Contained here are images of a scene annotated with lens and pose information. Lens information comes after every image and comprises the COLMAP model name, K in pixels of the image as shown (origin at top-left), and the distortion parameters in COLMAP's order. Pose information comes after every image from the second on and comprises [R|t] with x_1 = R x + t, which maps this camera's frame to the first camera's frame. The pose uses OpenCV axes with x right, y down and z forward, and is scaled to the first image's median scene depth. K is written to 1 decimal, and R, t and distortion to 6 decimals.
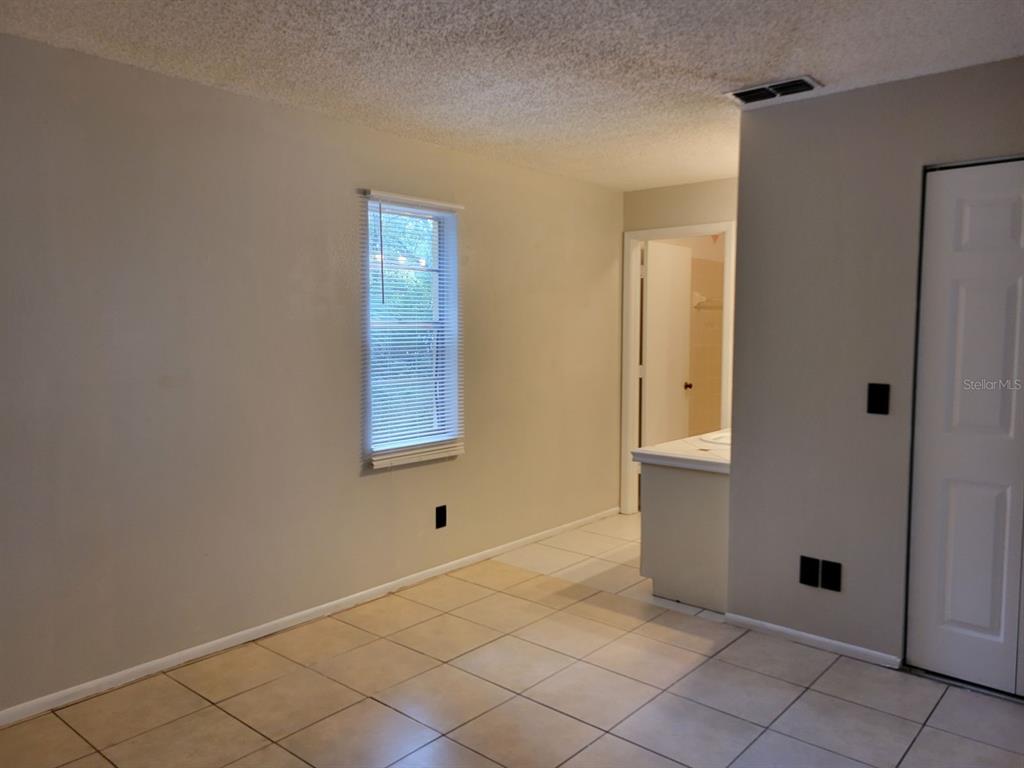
lens RADIAL K [[771.0, 0, 513.6], [0, 771.0, 383.6], [0, 0, 1]] dist [0.078286, -0.005432]
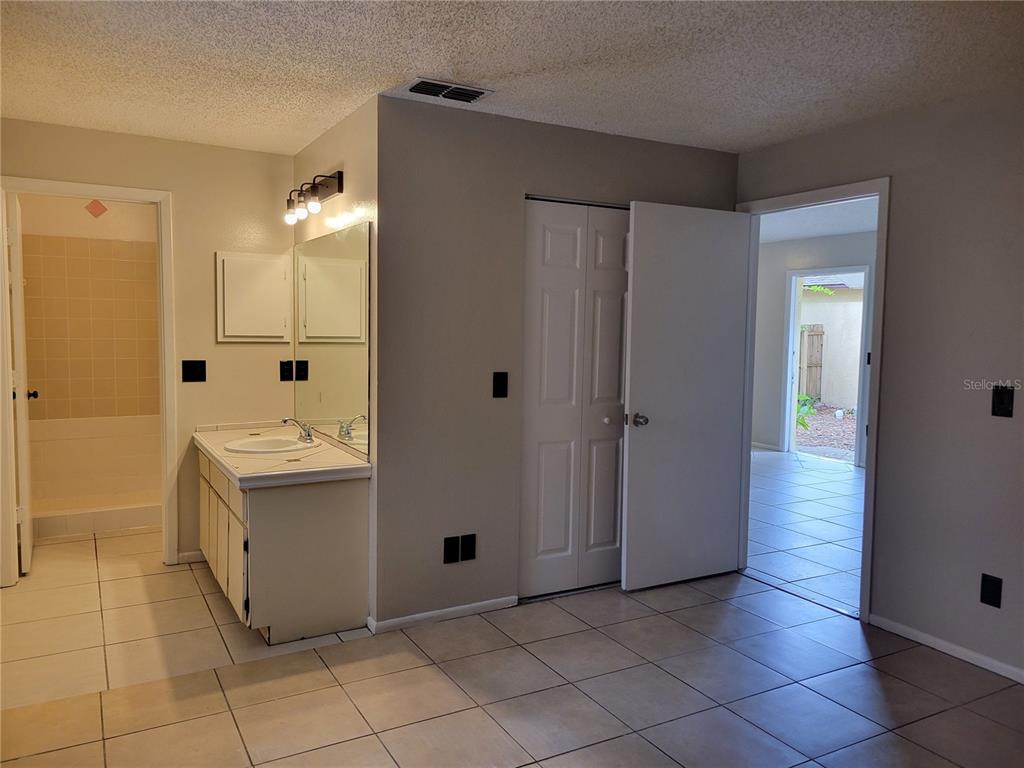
lens RADIAL K [[771.0, 0, 511.0], [0, 771.0, 384.2], [0, 0, 1]] dist [0.078286, -0.005432]
pose [[0.355175, -0.069701, 0.932198, -0.598702], [0.057518, 0.996956, 0.052629, -0.041038], [-0.933029, 0.034926, 0.358103, 0.561802]]
